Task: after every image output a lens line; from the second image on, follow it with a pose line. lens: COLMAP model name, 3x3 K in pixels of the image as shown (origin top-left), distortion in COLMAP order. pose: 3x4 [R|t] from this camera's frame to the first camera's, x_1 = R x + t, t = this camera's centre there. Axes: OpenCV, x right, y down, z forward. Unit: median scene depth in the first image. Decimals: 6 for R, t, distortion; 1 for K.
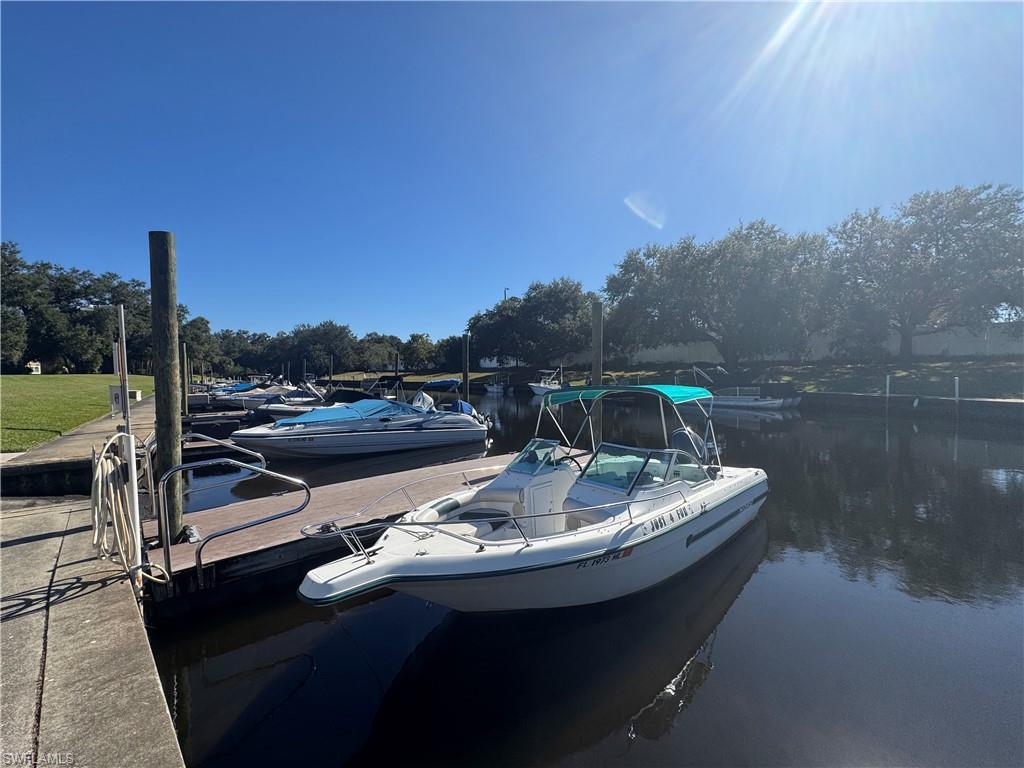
lens RADIAL K [[444.6, 0, 512.2], [0, 444.6, 387.8], [0, 0, 1]] dist [-0.002191, 0.000165]
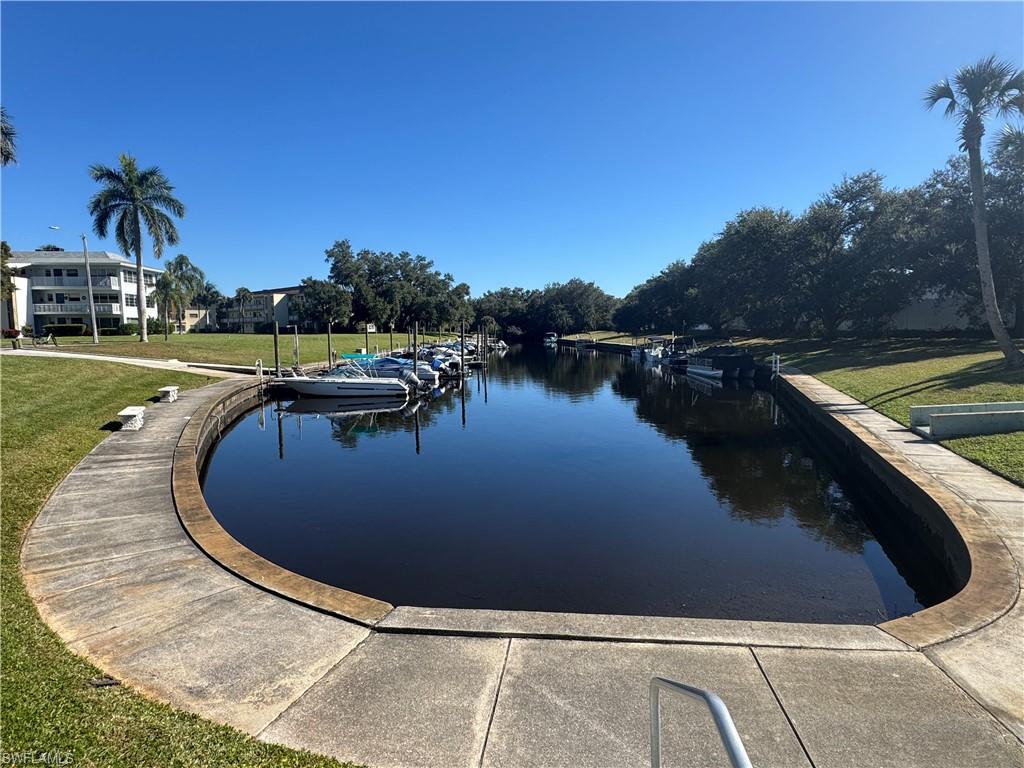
lens RADIAL K [[562.1, 0, 512.3], [0, 562.1, 383.5], [0, 0, 1]] dist [0.002891, -0.002724]
pose [[0.819763, 0.060226, -0.569527, 0.423992], [-0.022759, 0.997095, 0.072682, -0.014686], [0.572250, -0.046621, 0.818753, -0.226845]]
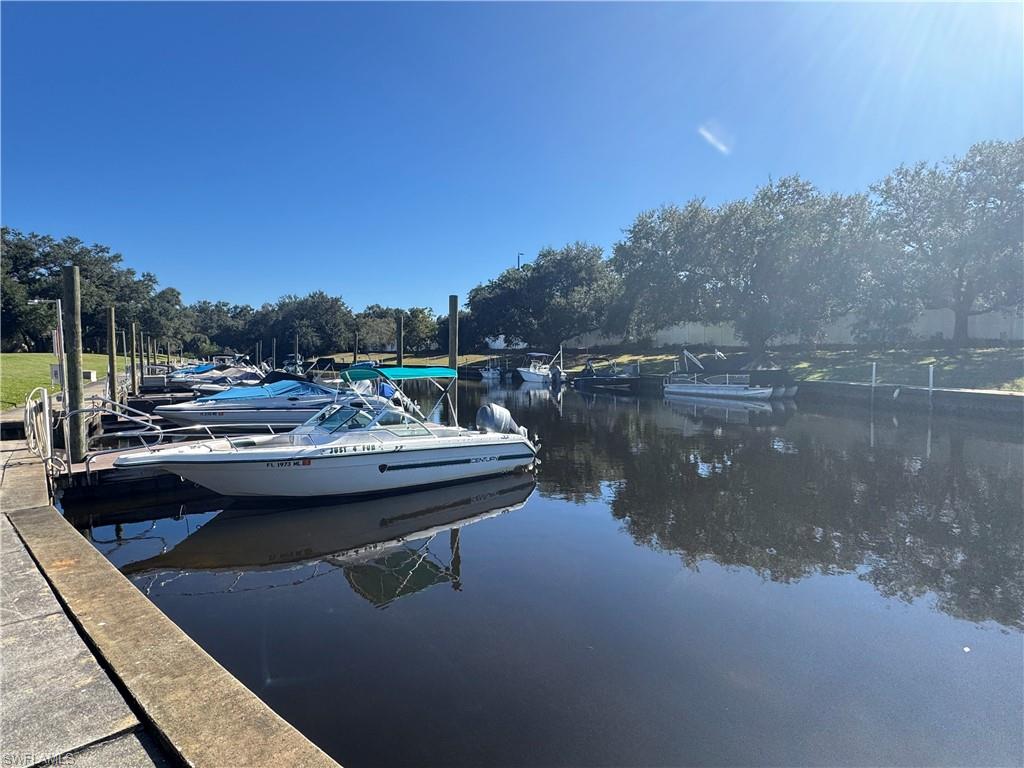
lens RADIAL K [[562.1, 0, 511.9], [0, 562.1, 385.4], [0, 0, 1]] dist [0.002891, -0.002724]
pose [[0.997036, 0.012568, -0.075906, 0.073509], [-0.011036, 0.999727, 0.020576, 0.001048], [0.076144, -0.019677, 0.996903, -0.069636]]
